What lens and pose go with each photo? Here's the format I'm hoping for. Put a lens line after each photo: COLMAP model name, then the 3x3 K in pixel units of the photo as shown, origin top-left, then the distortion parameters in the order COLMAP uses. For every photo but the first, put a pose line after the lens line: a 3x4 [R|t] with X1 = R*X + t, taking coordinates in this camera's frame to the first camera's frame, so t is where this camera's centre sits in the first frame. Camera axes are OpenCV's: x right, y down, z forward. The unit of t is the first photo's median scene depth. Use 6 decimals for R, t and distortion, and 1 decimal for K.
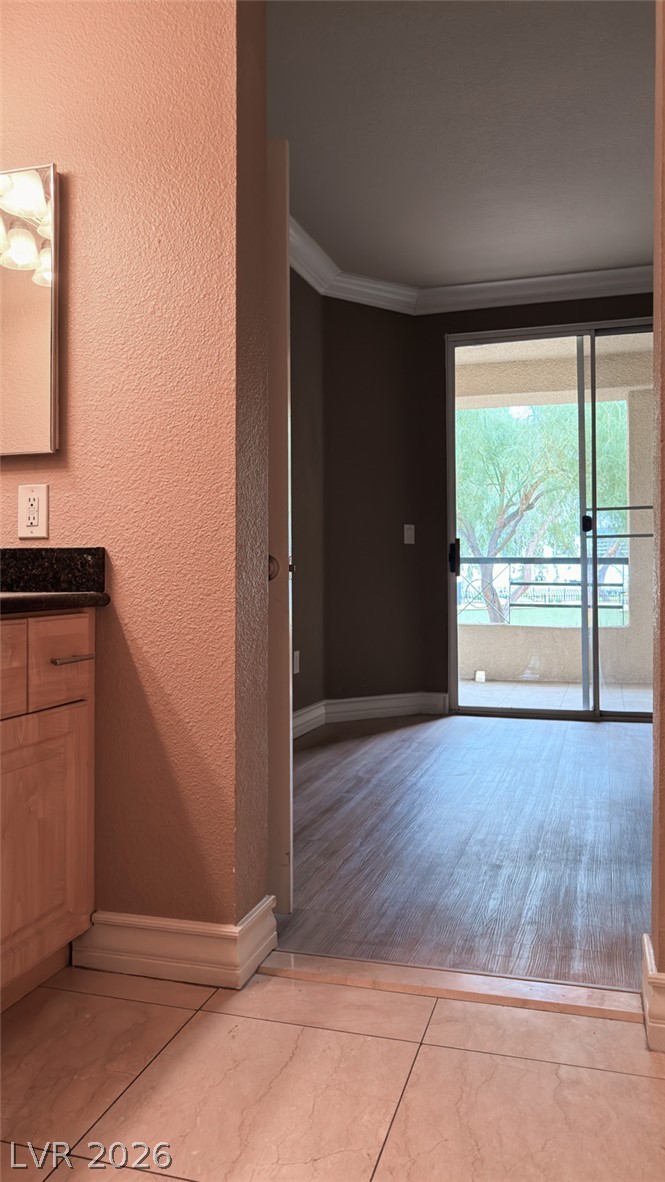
lens RADIAL K [[891.3, 0, 336.2], [0, 891.3, 556.7], [0, 0, 1]] dist [0.000287, -0.000594]
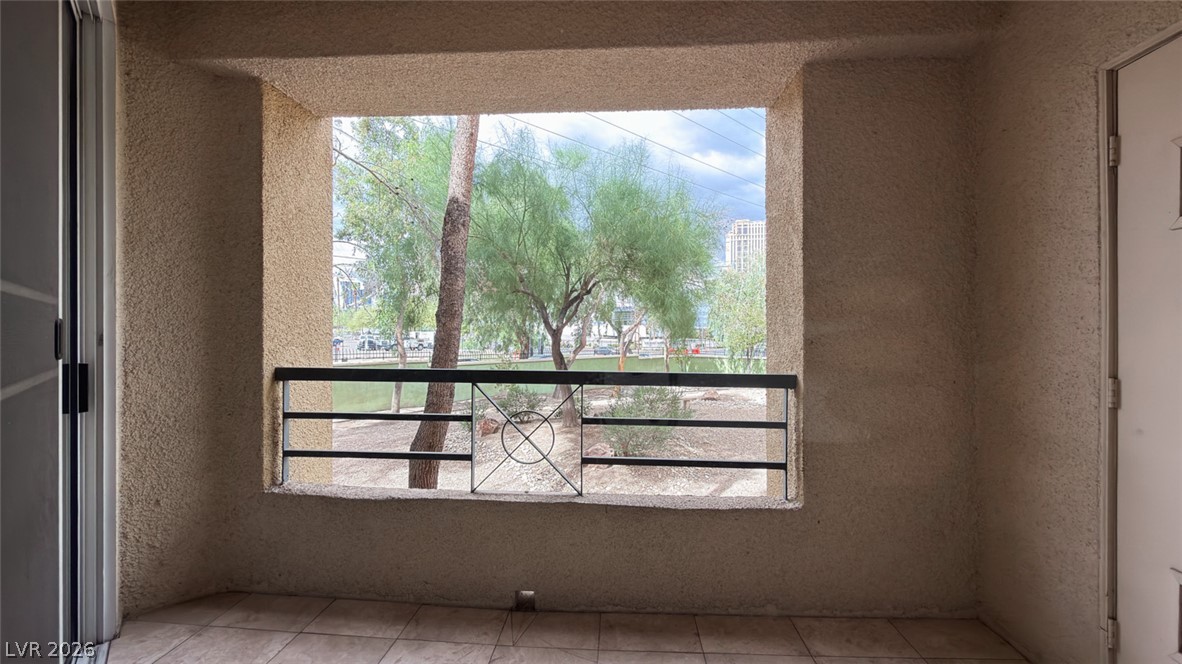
lens RADIAL K [[478.3, 0, 591.0], [0, 478.3, 332.0], [0, 0, 1]] dist [0.000079, 0.000004]
pose [[0.972786, 0.000485, 0.231706, 0.178937], [-0.005884, 0.999727, 0.022607, -0.039795], [-0.231632, -0.023355, 0.972523, 0.967003]]
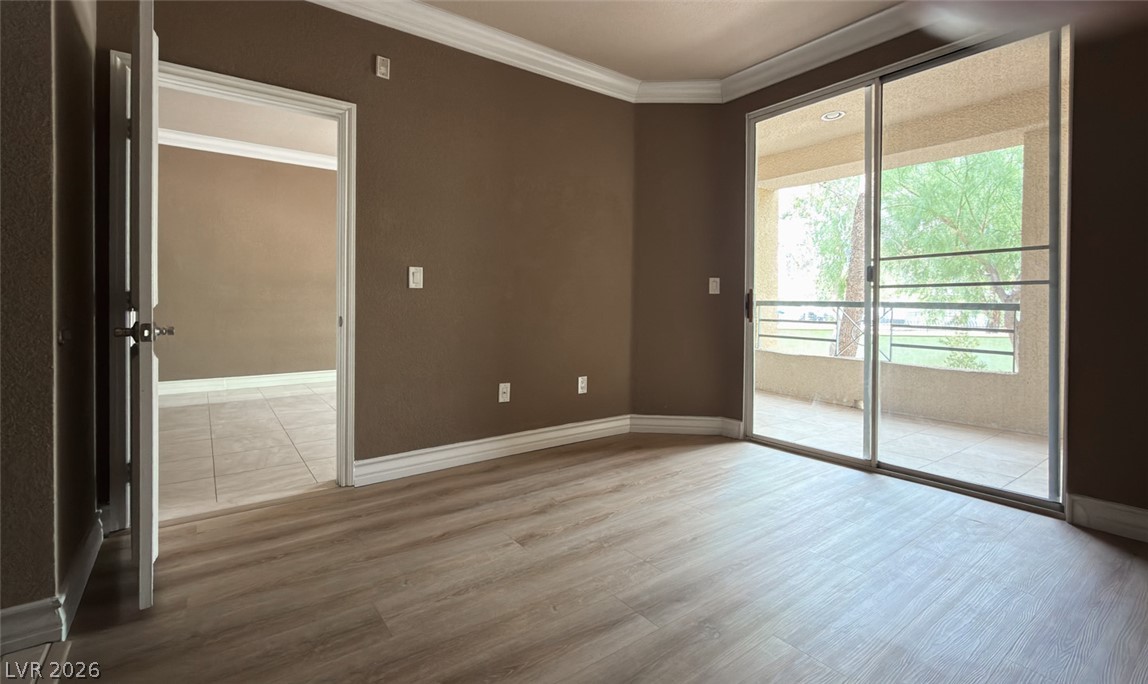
lens RADIAL K [[517.1, 0, 572.1], [0, 517.1, 304.3], [0, 0, 1]] dist [-0.001098, -0.000016]
pose [[0.803688, 0.009178, -0.594980, 0.347302], [0.004536, 0.999757, 0.021550, -0.016356], [0.595033, -0.020018, 0.803452, 0.321908]]
